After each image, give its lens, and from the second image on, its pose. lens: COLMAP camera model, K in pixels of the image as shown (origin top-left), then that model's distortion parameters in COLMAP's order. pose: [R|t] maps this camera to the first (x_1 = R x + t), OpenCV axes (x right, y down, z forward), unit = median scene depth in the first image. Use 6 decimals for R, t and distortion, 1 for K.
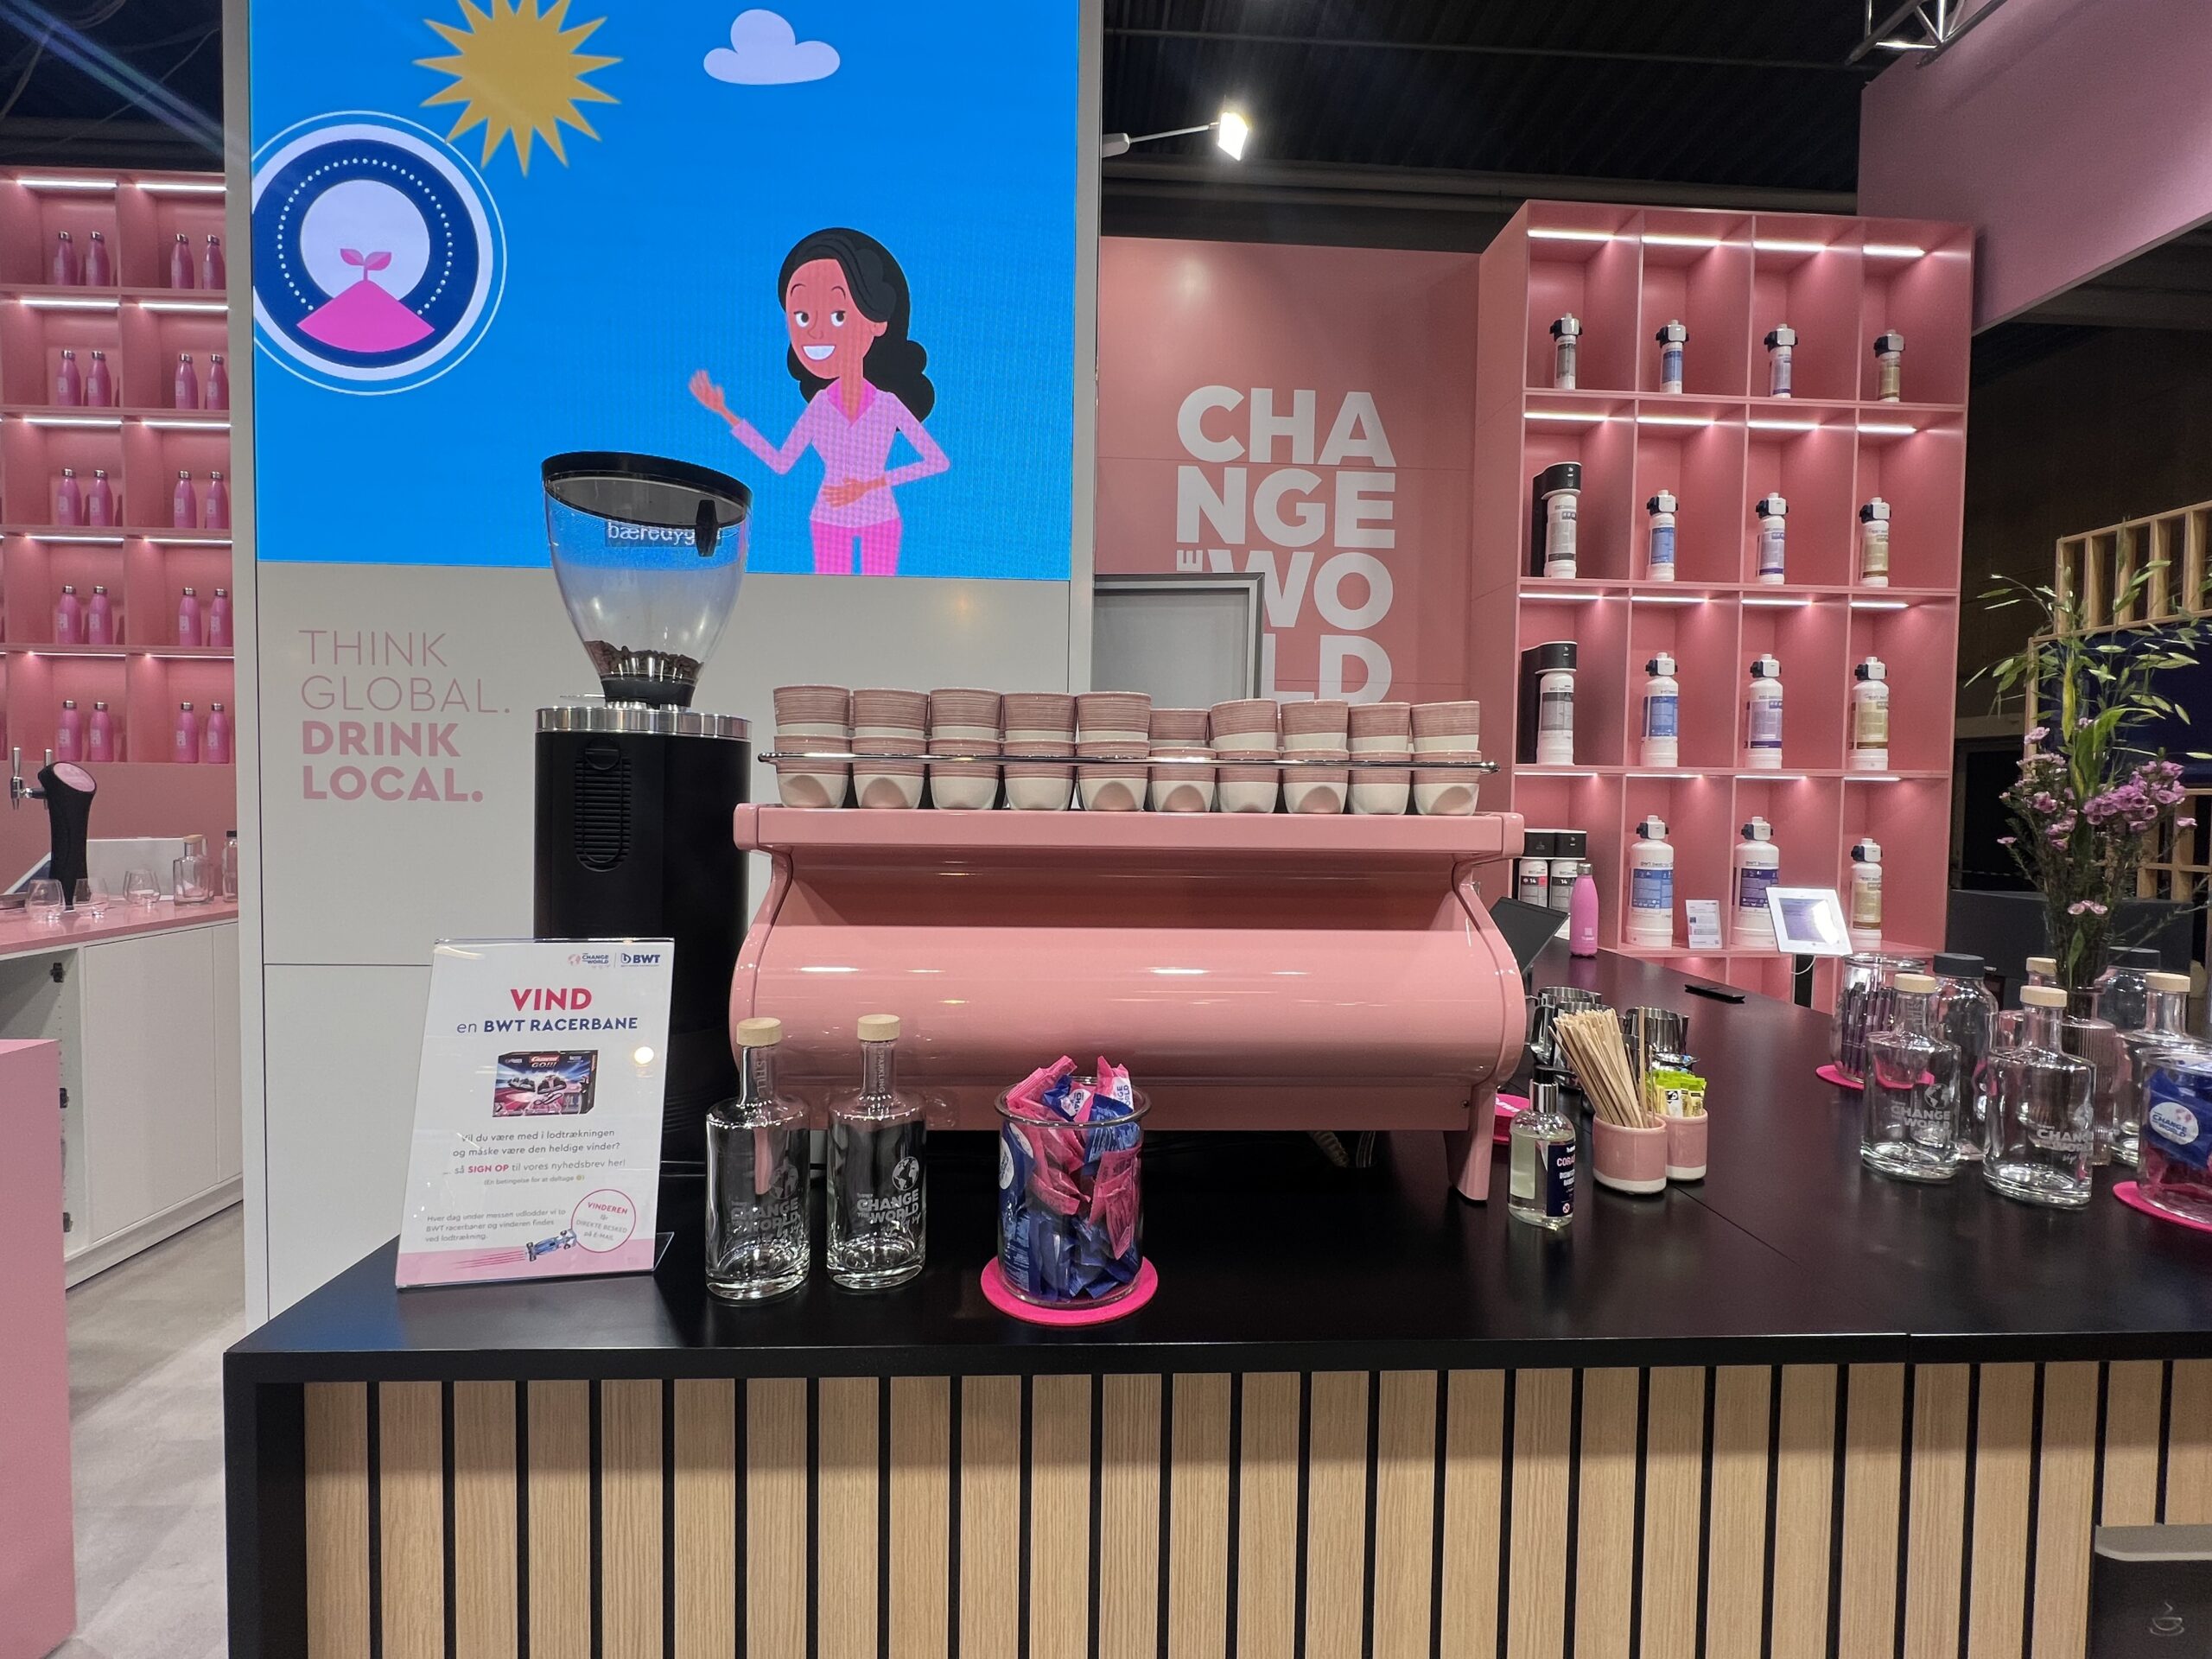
lens RADIAL K [[983.7, 0, 1105.4], [0, 983.7, 825.8], [0, 0, 1]] dist [-0.002340, -0.000670]
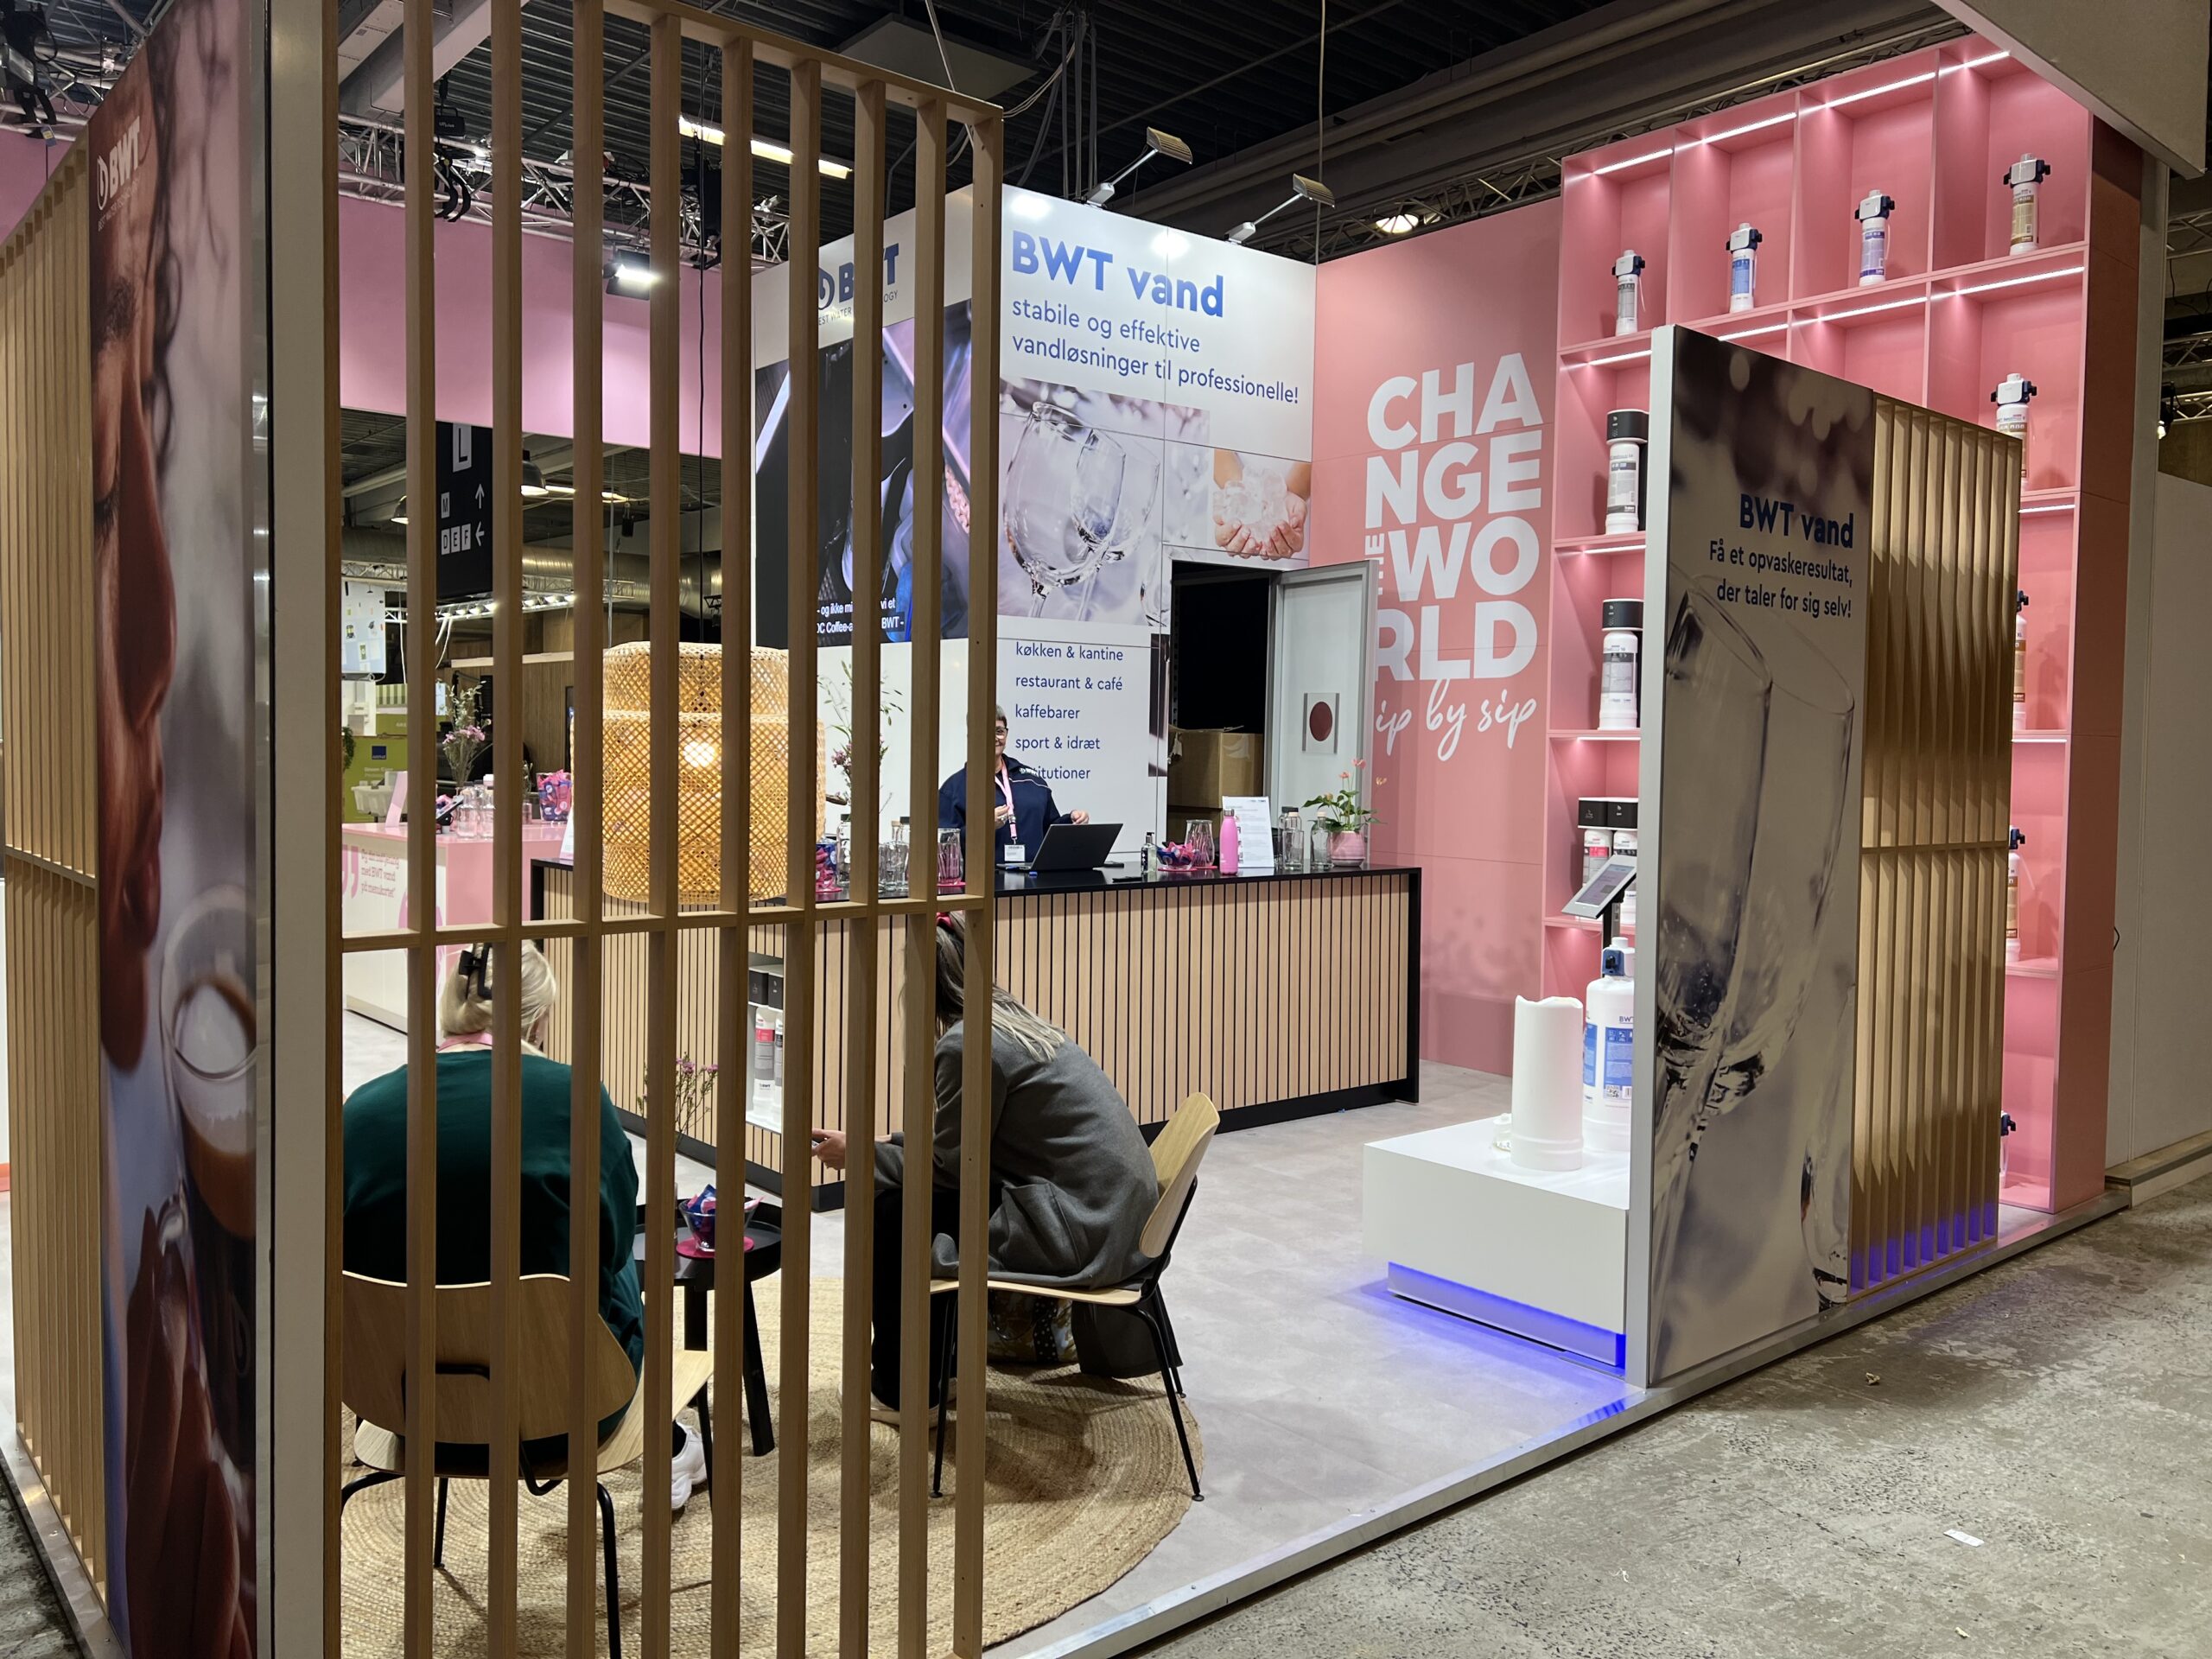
lens RADIAL K [[1643.7, 0, 1087.8], [0, 1643.7, 803.1], [0, 0, 1]] dist [0.056148, -0.059626]
pose [[0.605135, 0.022105, -0.795816, 1.394091], [-0.030856, 0.999515, 0.004301, 0.017288], [0.795525, 0.021953, 0.605523, -0.354241]]
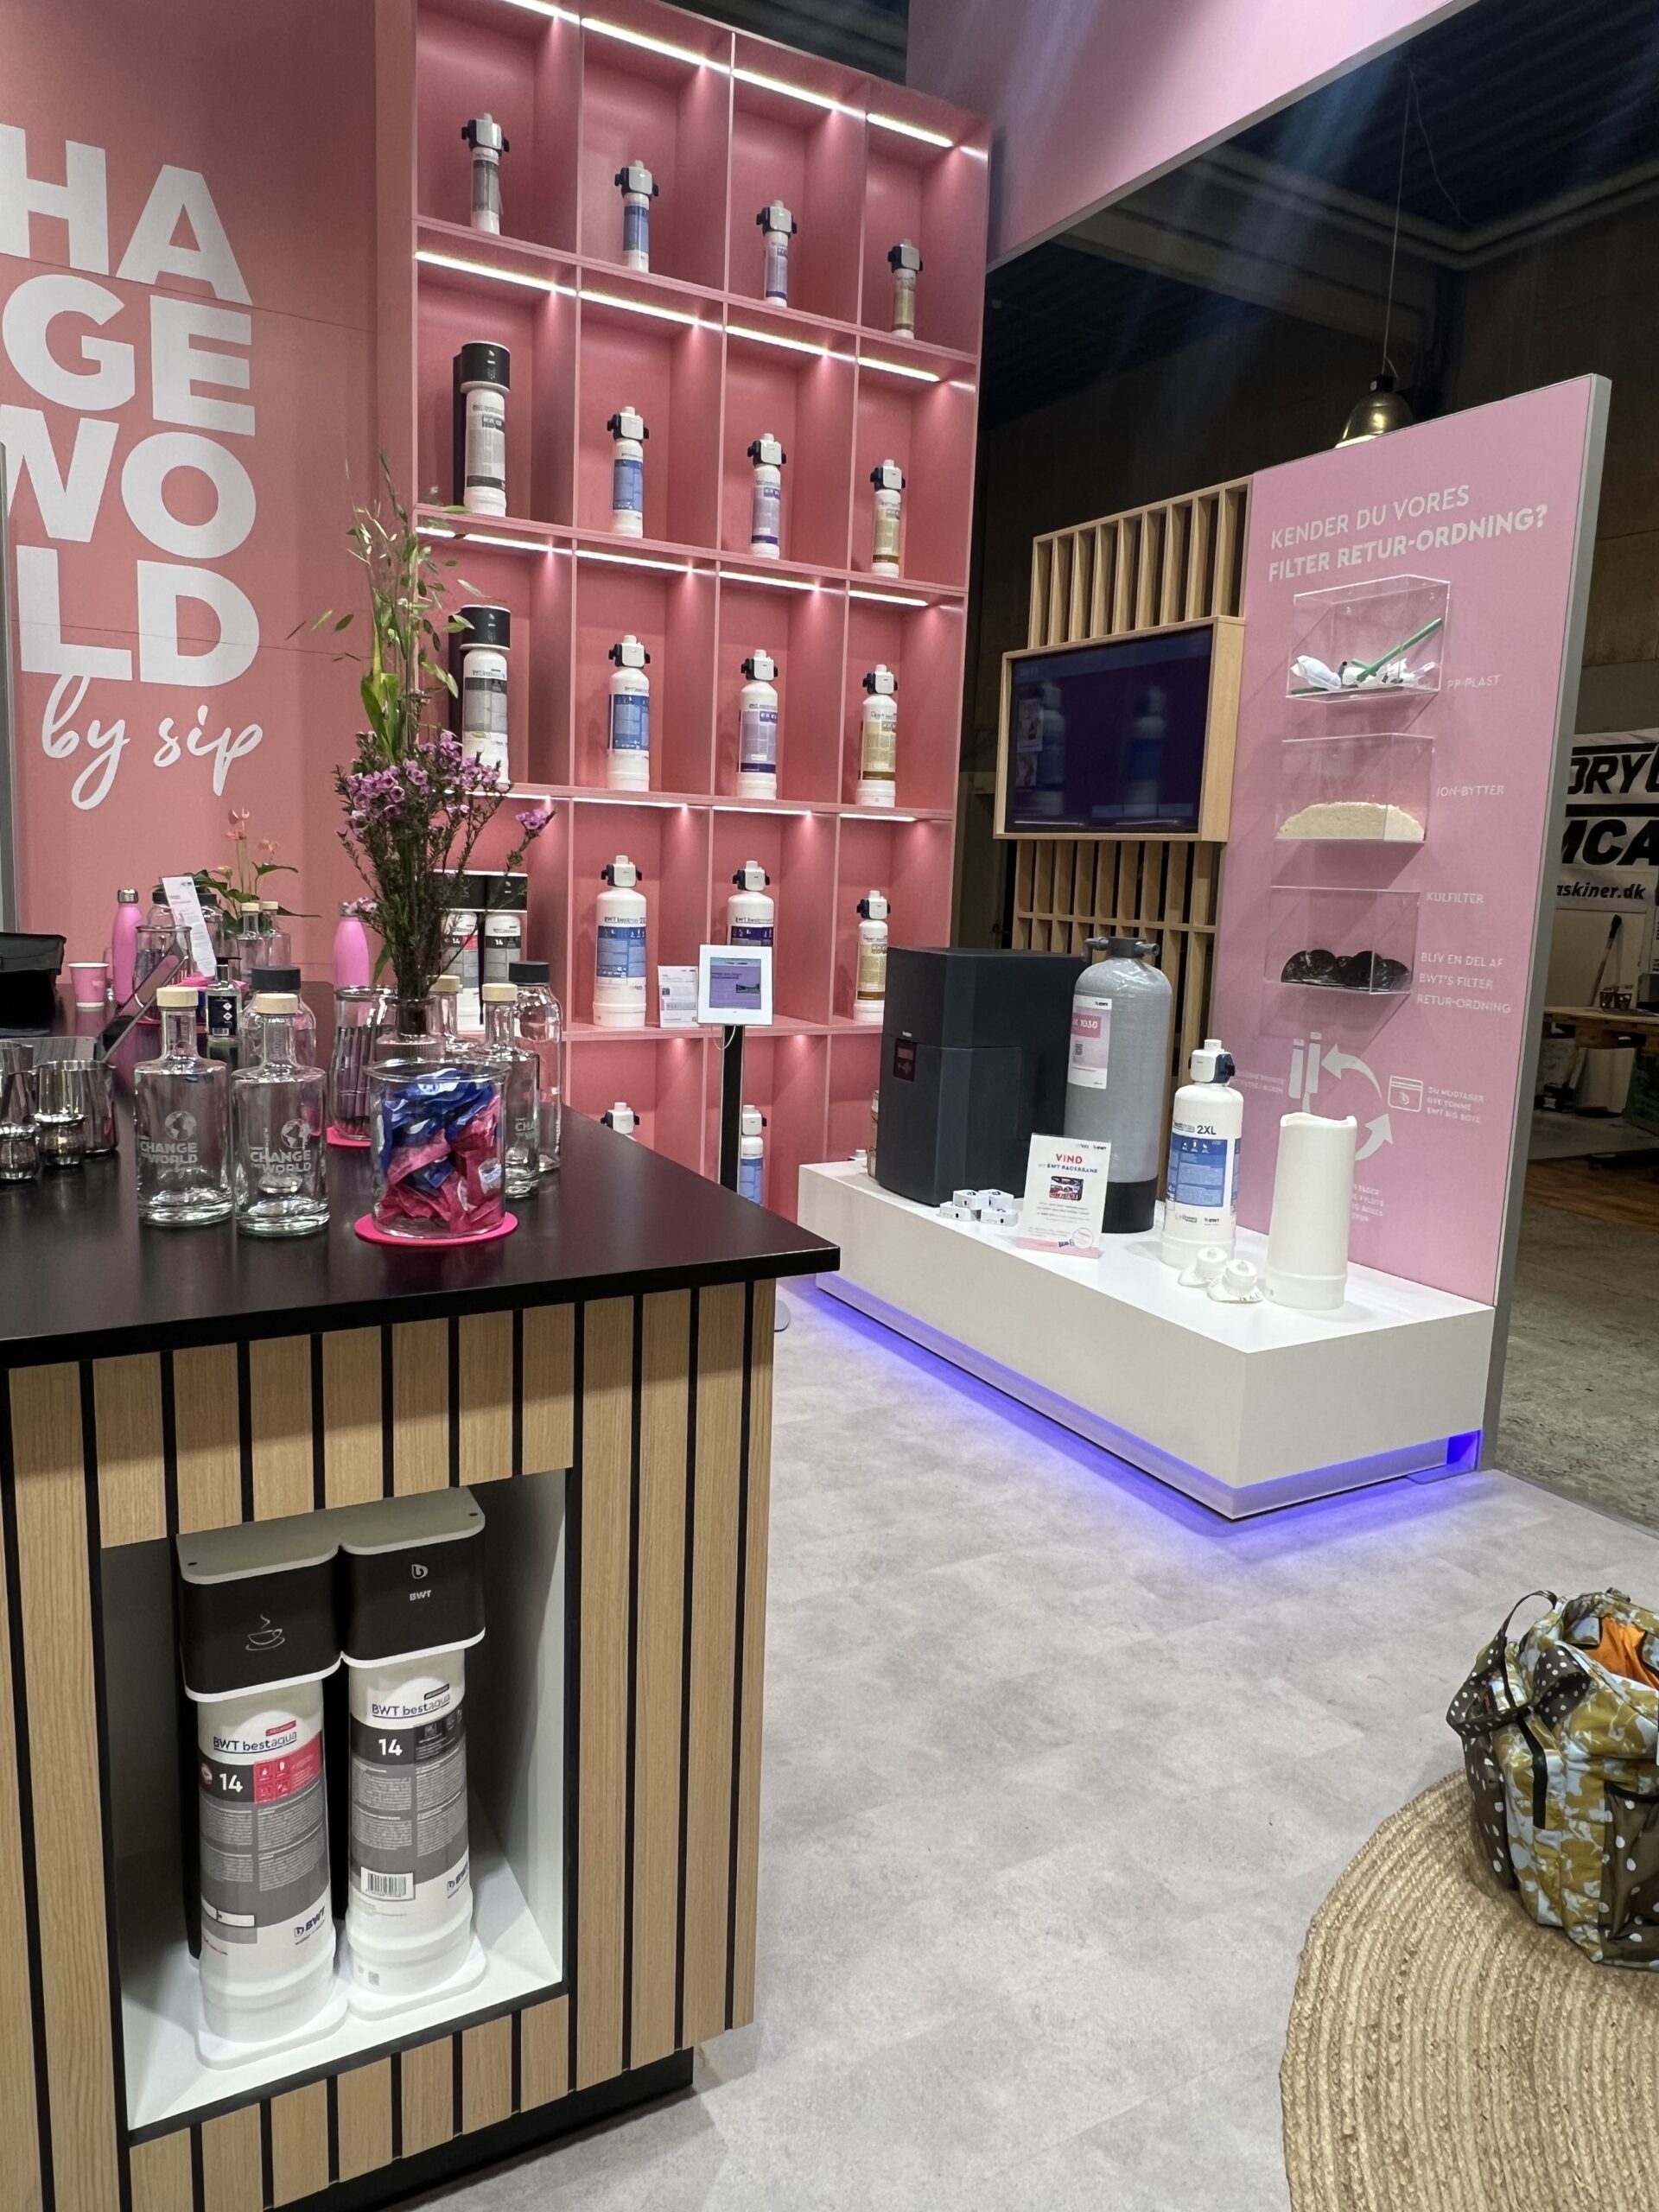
lens RADIAL K [[1444.2, 0, 843.1], [0, 1444.2, 1096.8], [0, 0, 1]] dist [-0.008519, 0.003056]
pose [[0.897638, -0.046578, 0.438266, 0.214159], [-0.015454, 0.990462, 0.136916, 0.019109], [-0.440463, -0.129674, 0.888356, -0.093376]]
